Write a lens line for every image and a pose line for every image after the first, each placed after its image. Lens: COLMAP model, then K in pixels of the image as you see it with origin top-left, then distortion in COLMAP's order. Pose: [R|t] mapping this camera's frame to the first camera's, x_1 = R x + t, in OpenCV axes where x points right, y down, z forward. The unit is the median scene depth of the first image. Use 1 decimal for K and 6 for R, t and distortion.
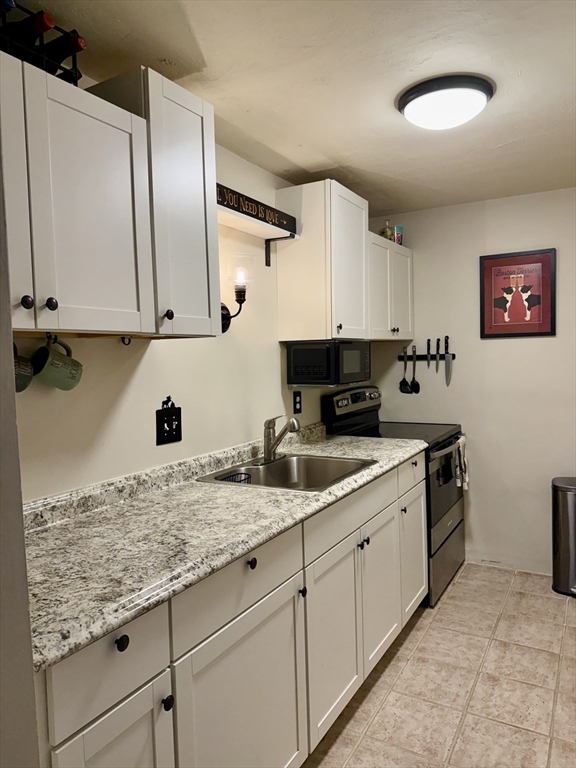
lens RADIAL K [[536.4, 0, 281.9], [0, 536.4, 382.0], [0, 0, 1]] dist [0.073172, -0.038453]
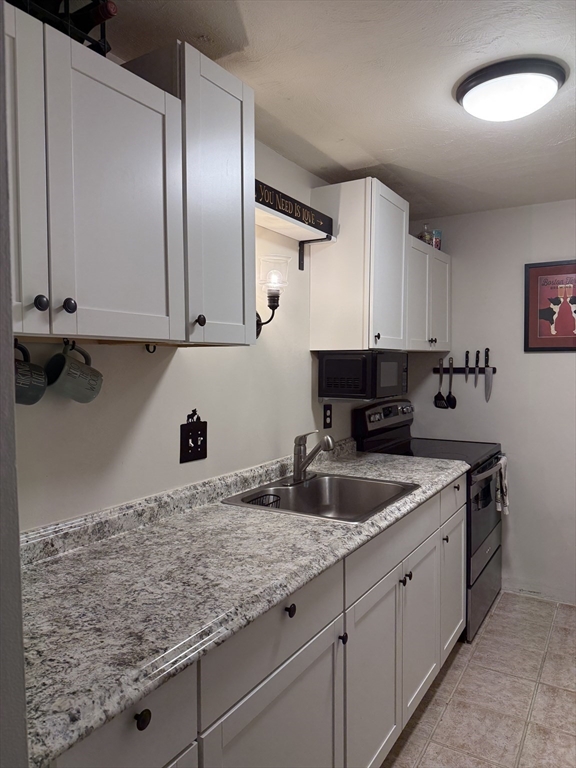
lens RADIAL K [[536.4, 0, 285.2], [0, 536.4, 384.1], [0, 0, 1]] dist [0.073172, -0.038453]
pose [[0.999487, 0.023941, -0.021273, -0.037589], [-0.024102, 0.999682, -0.007360, -0.013033], [0.021090, 0.007869, 0.999747, 0.090629]]
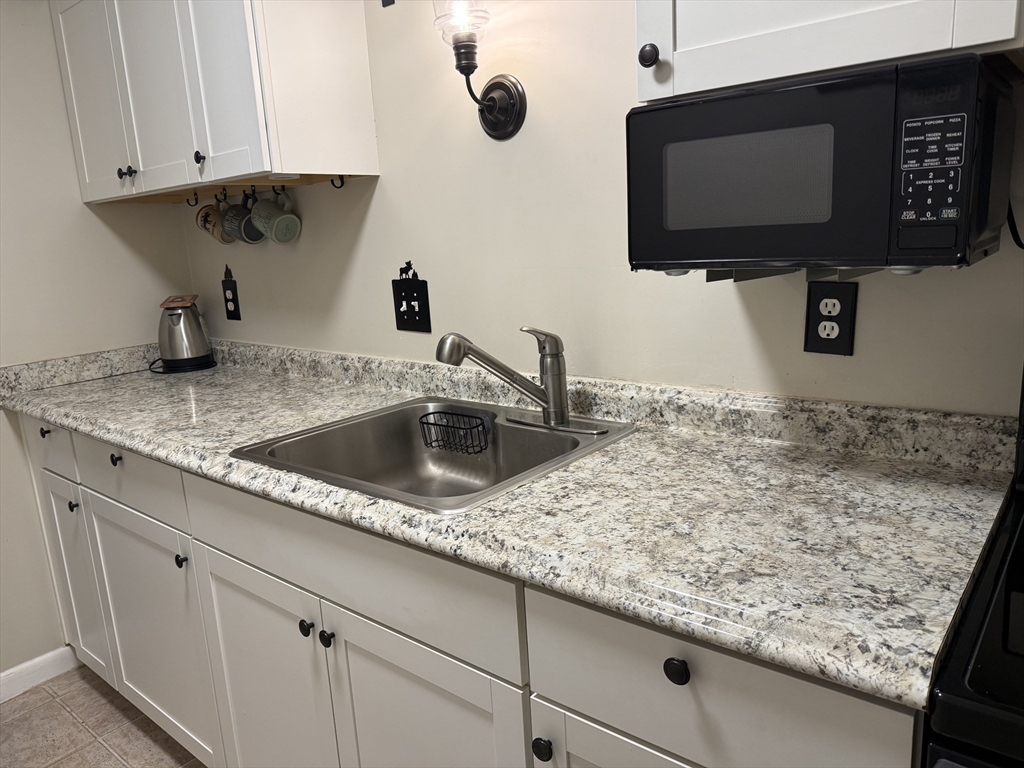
lens RADIAL K [[715.2, 0, 504.1], [0, 715.2, 384.6], [0, 0, 1]] dist [0.073172, -0.038453]
pose [[-0.158764, 0.248300, -0.955584, 0.648394], [0.019535, 0.968460, 0.248401, -0.043491], [0.987123, 0.020770, -0.158607, 1.244478]]
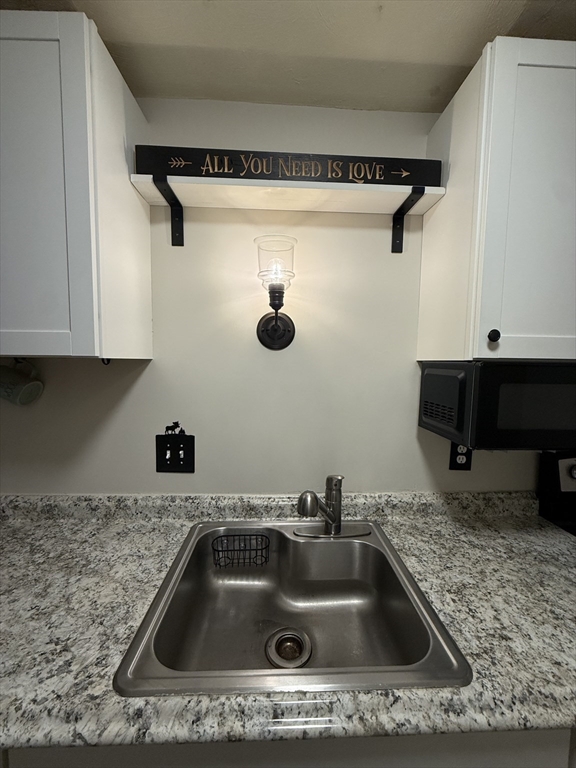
lens RADIAL K [[307.7, 0, 283.4], [0, 307.7, 380.6], [0, 0, 1]] dist [-0.001941, 0.000897]
pose [[0.537563, 0.087164, -0.838706, 0.310347], [-0.064602, 0.995977, 0.062102, -0.085106], [0.840745, 0.020798, 0.541032, 0.859135]]
